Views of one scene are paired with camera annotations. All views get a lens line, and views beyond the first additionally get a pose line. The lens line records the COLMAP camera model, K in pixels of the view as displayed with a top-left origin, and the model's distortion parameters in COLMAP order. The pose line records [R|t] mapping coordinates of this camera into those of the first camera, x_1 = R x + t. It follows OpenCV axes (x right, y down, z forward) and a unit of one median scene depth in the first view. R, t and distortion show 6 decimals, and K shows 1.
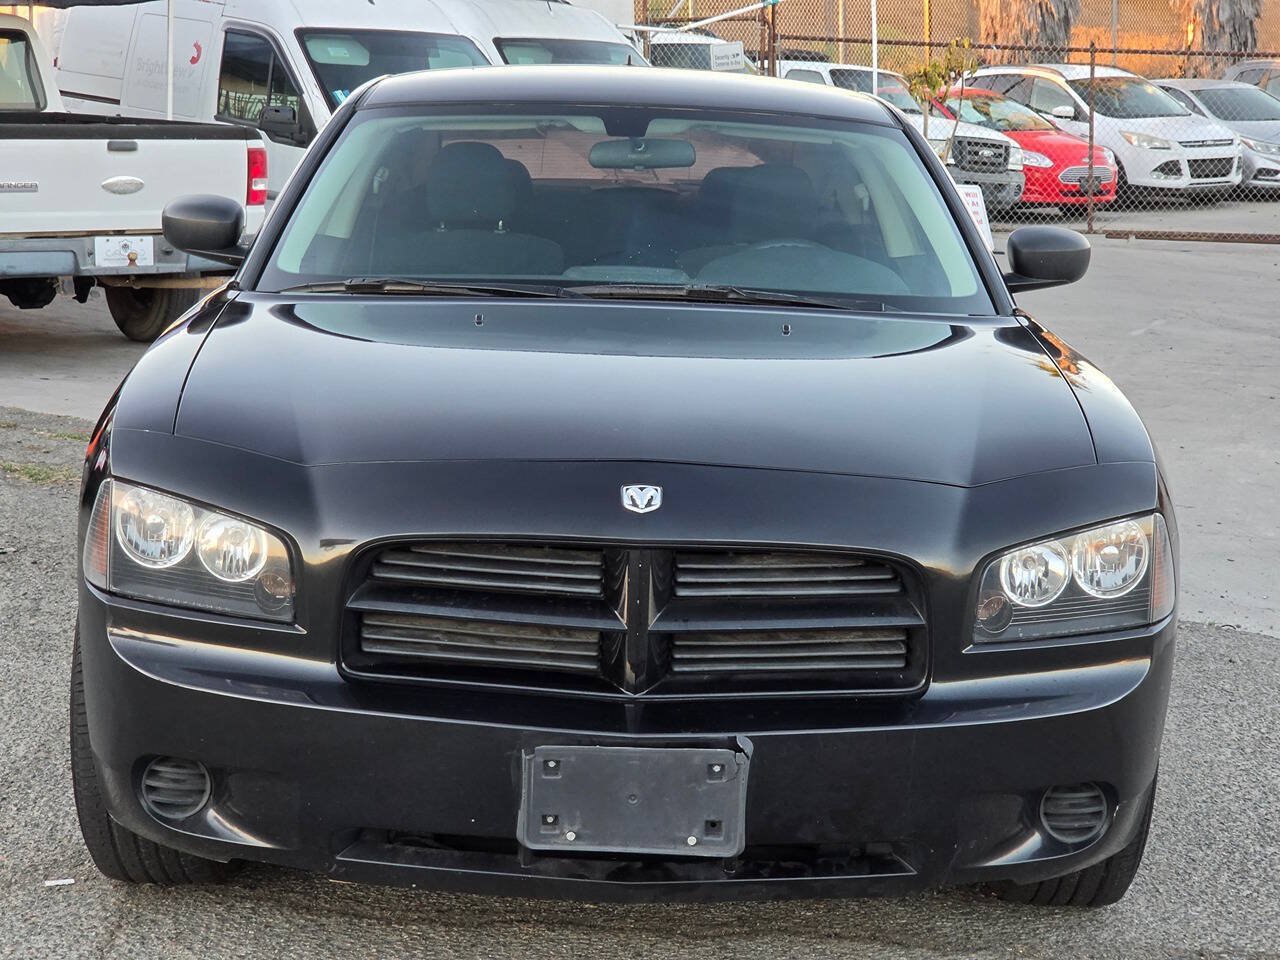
lens RADIAL K [[2250.7, 0, 642.1], [0, 2250.7, 485.2], [0, 0, 1]] dist [0.072177, 0.000000]
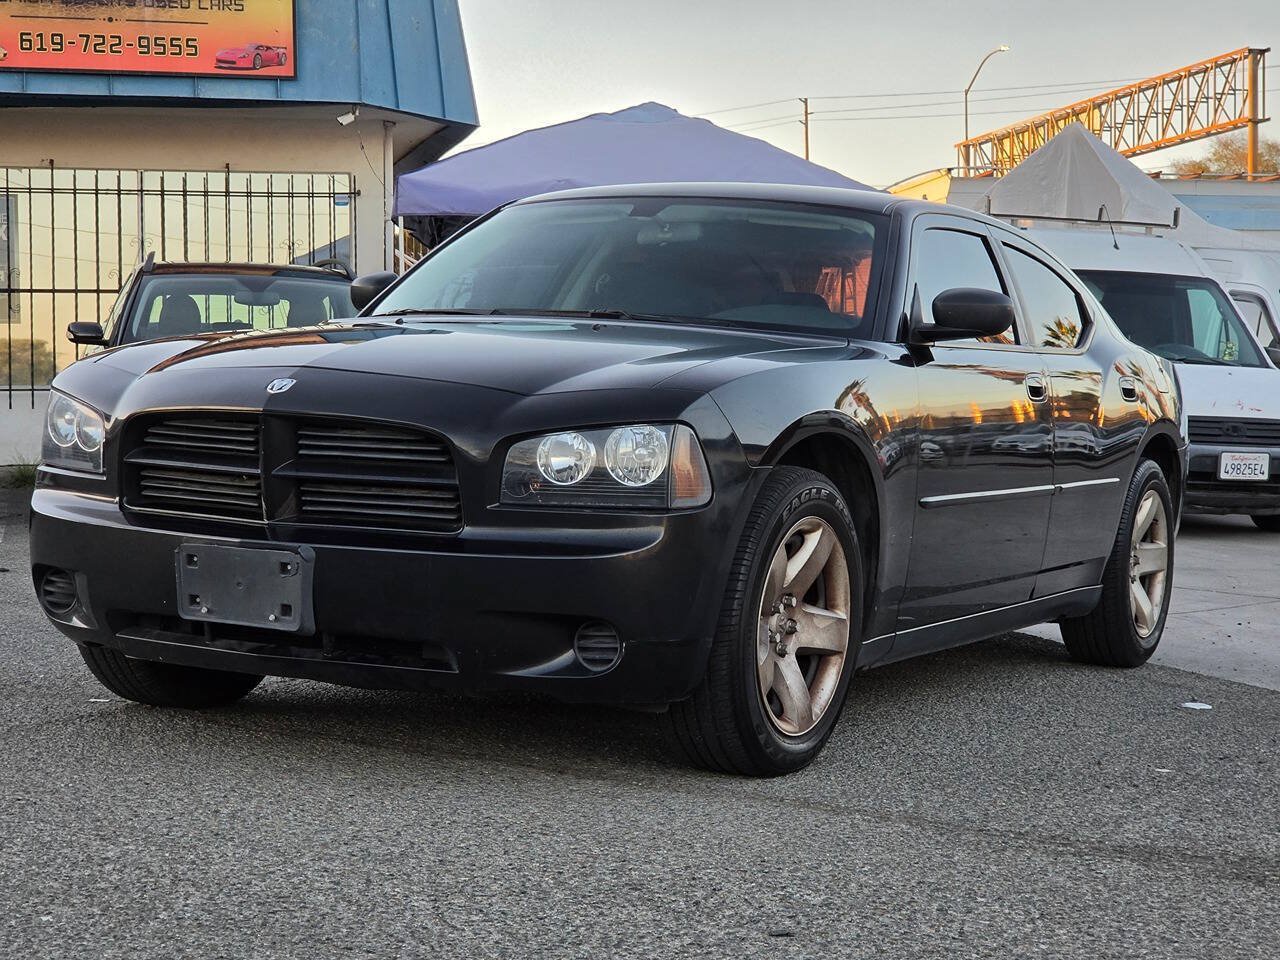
lens RADIAL K [[2247.2, 0, 637.9], [0, 2247.2, 484.8], [0, 0, 1]] dist [0.076639, 0.000000]
pose [[0.891457, 0.028882, -0.452183, 0.840527], [-0.090107, 0.989334, -0.114451, 0.208913], [0.444054, 0.142773, 0.884552, -0.165865]]
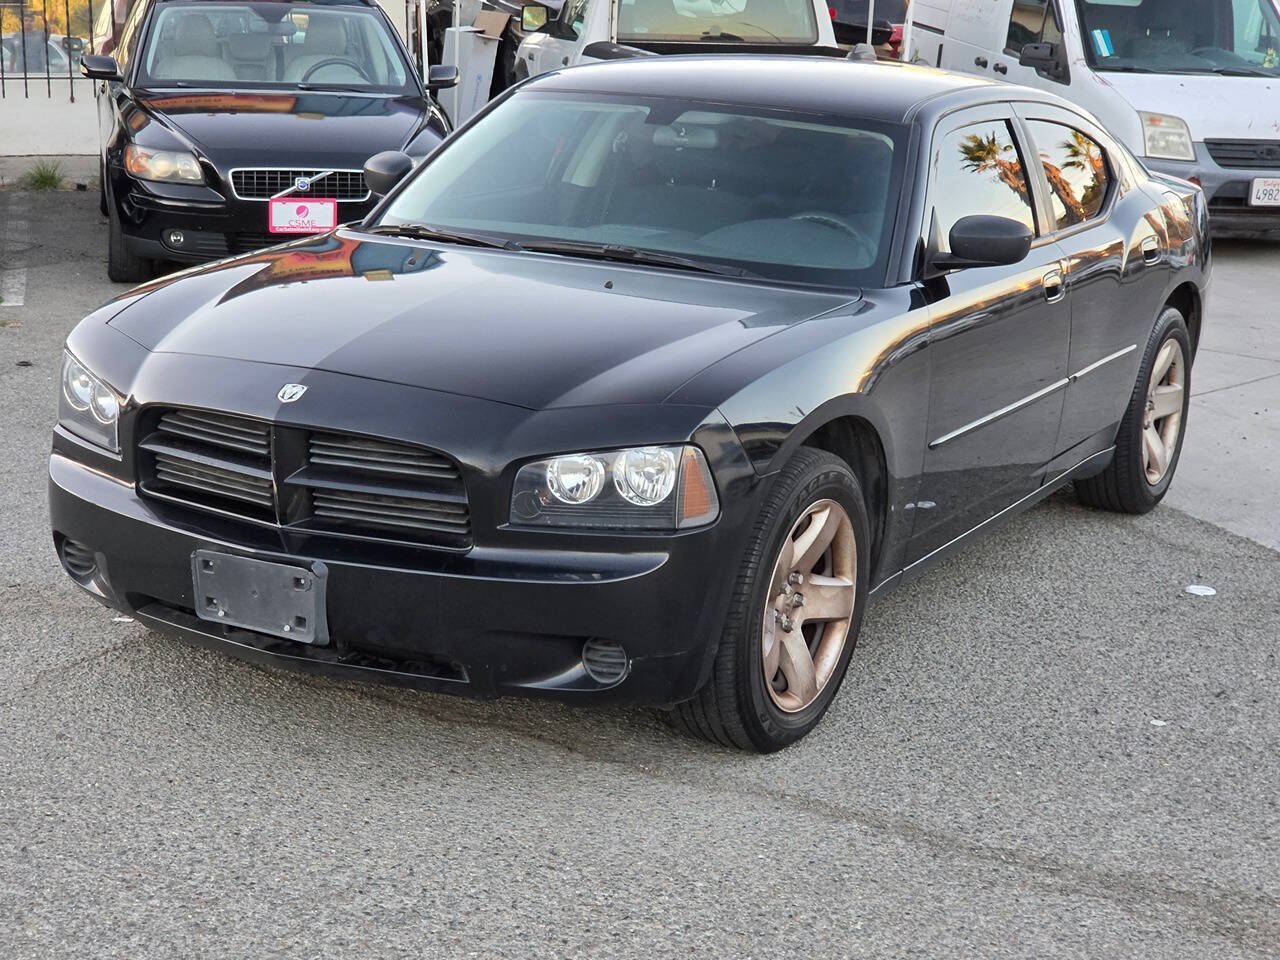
lens RADIAL K [[2250.7, 0, 639.8], [0, 2250.7, 472.5], [0, 0, 1]] dist [0.072177, 0.000000]
pose [[0.885594, 0.113867, -0.450286, 0.840238], [-0.097889, 0.993465, 0.058703, -0.049155], [0.454028, -0.007909, 0.890953, -0.191547]]
